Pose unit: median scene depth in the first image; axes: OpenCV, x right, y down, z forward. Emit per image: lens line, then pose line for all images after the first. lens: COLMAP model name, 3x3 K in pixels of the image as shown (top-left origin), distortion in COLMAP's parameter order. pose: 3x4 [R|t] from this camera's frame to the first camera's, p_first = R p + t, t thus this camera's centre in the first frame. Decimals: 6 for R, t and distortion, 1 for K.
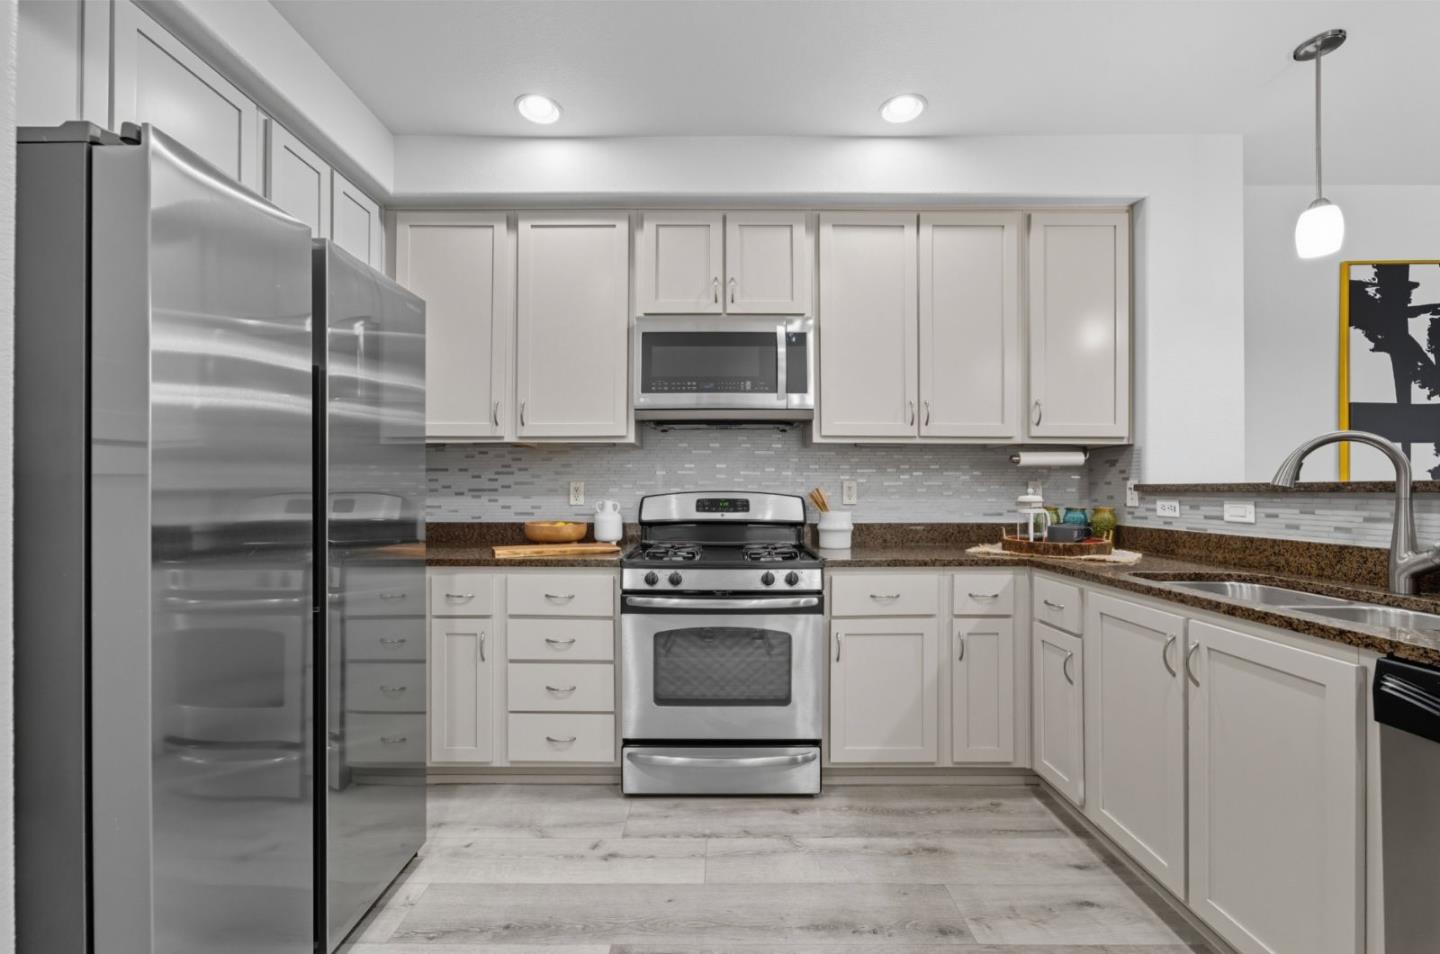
lens RADIAL K [[587.2, 0, 720.9], [0, 587.2, 484.9], [0, 0, 1]] dist [-0.016251, 0.003697]
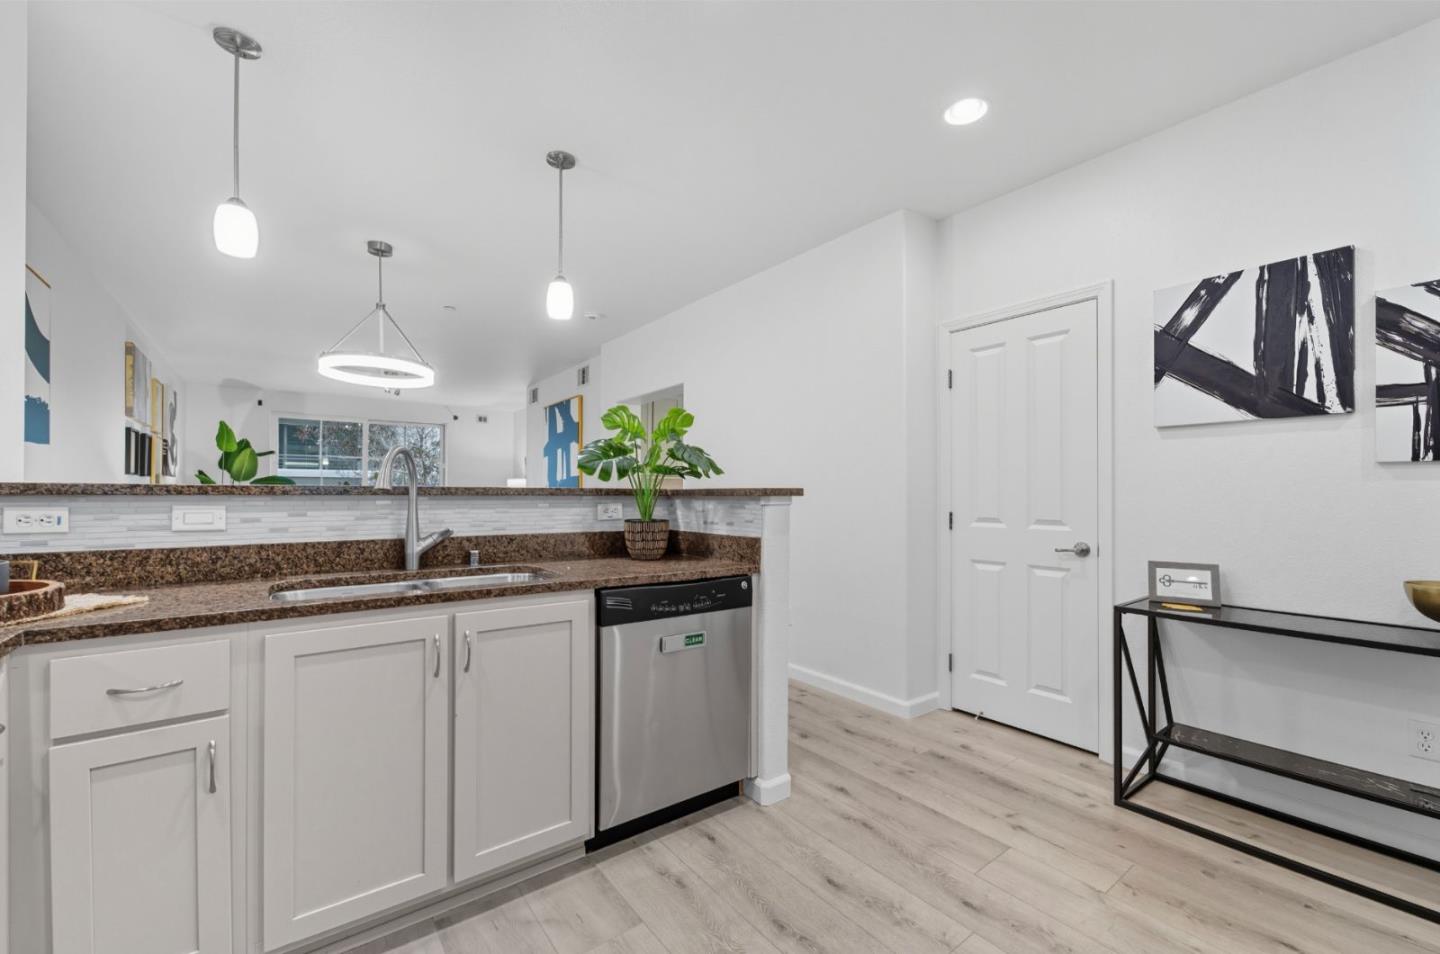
lens RADIAL K [[587.2, 0, 721.6], [0, 587.2, 492.0], [0, 0, 1]] dist [-0.016251, 0.003697]
pose [[-0.599642, 0.001838, 0.800266, -0.288858], [-0.009219, 0.999915, -0.009204, 0.010000], [-0.800215, -0.012896, -0.599574, 1.052972]]
